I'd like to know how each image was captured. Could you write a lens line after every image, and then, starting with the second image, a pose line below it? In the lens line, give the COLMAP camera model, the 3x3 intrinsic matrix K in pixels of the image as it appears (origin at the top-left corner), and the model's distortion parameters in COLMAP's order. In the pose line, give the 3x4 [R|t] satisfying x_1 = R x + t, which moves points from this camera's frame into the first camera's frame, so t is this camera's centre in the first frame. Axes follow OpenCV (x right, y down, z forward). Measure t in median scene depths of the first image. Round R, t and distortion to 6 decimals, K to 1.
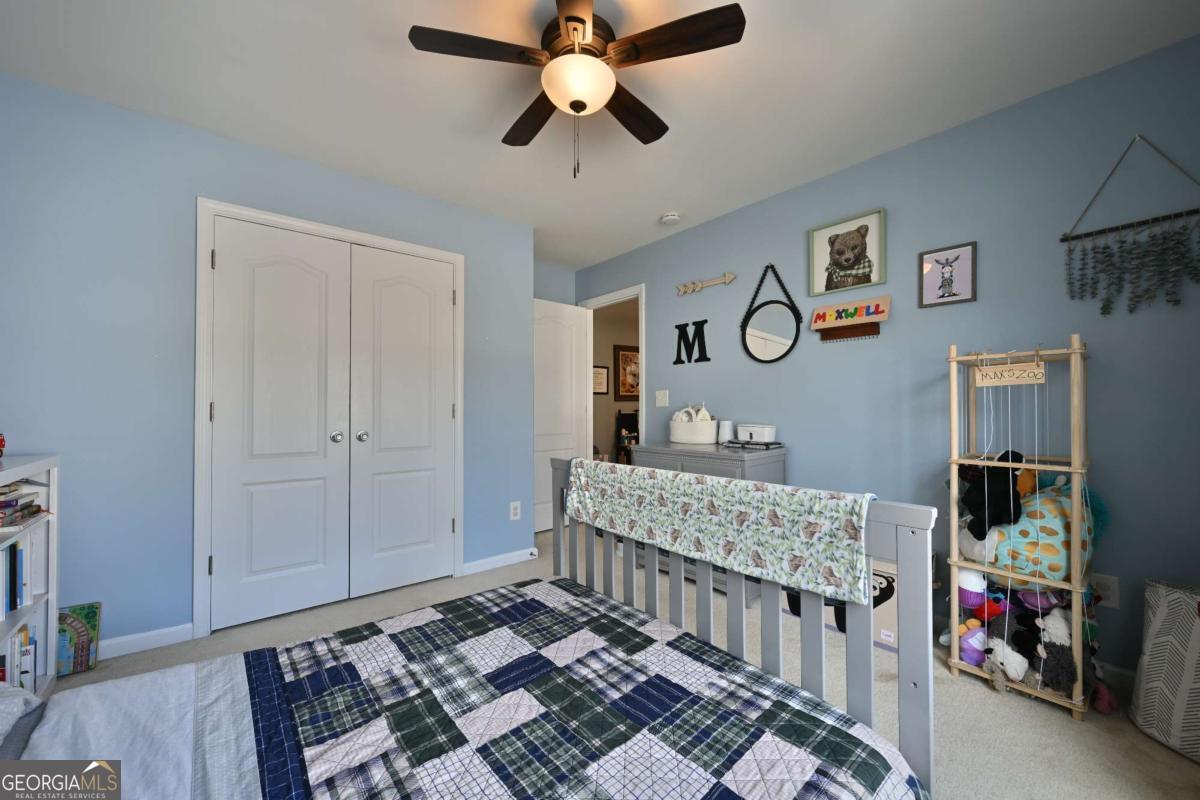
lens RADIAL K [[467.4, 0, 591.4], [0, 467.4, 399.2], [0, 0, 1]] dist [-0.002133, -0.000452]
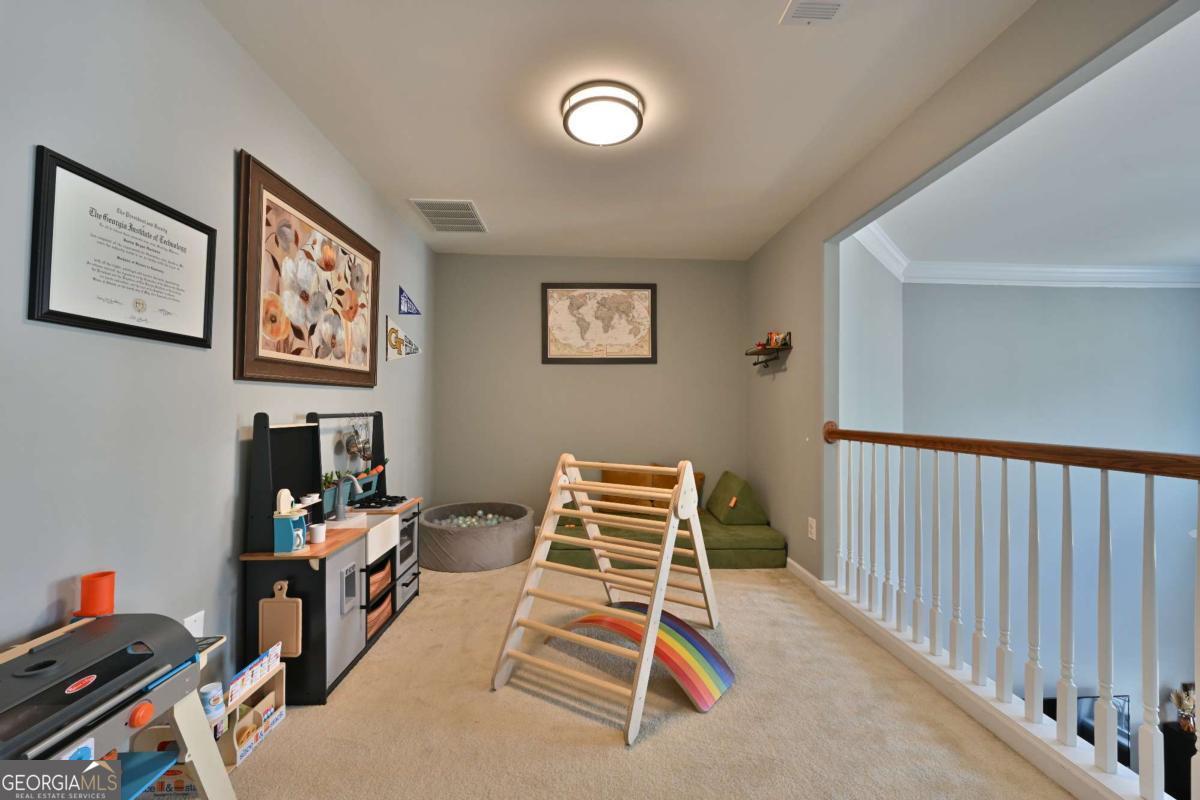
lens RADIAL K [[467.4, 0, 597.0], [0, 467.4, 402.1], [0, 0, 1]] dist [-0.002133, -0.000452]
pose [[0.587606, 0.015790, 0.808993, -0.037124], [-0.023774, 0.999715, -0.002244, 0.012136], [-0.808798, -0.017914, 0.587814, 0.695948]]
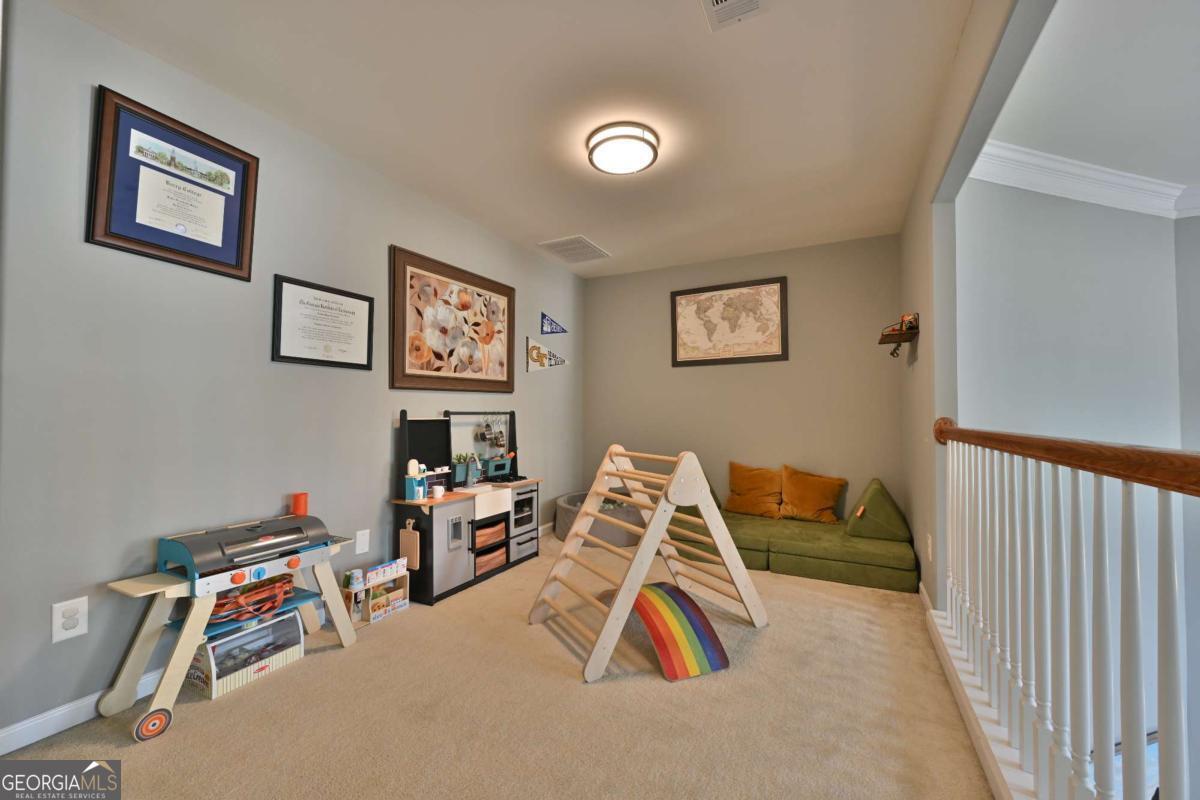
lens RADIAL K [[467.4, 0, 597.8], [0, 467.4, 402.6], [0, 0, 1]] dist [-0.002133, -0.000452]
pose [[0.912043, 0.010218, 0.409966, 0.047340], [-0.008919, 0.999947, -0.005079, 0.016137], [-0.409997, 0.000975, 0.912086, 0.567195]]
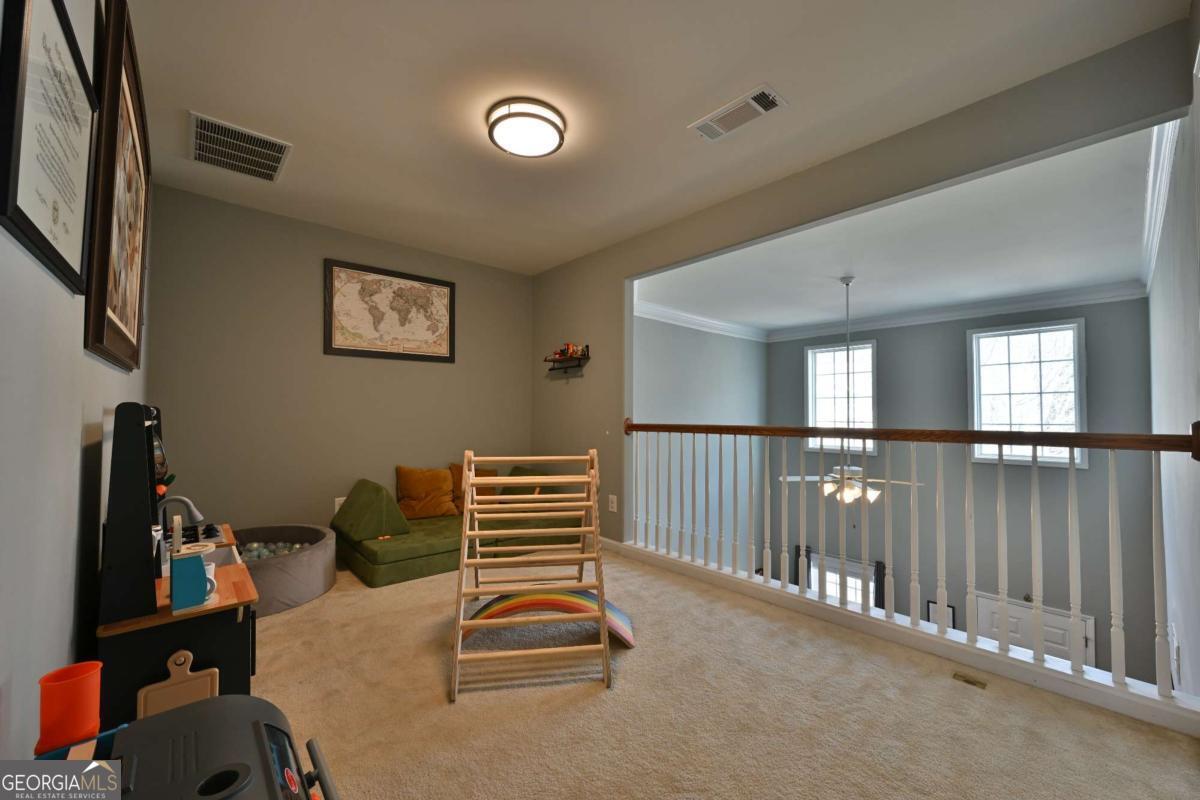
lens RADIAL K [[467.4, 0, 598.0], [0, 467.4, 403.6], [0, 0, 1]] dist [-0.002133, -0.000452]
pose [[-0.059436, 0.024359, 0.997935, -0.110433], [-0.026136, 0.999322, -0.025949, 0.021756], [-0.997890, -0.027624, -0.058759, 0.835180]]
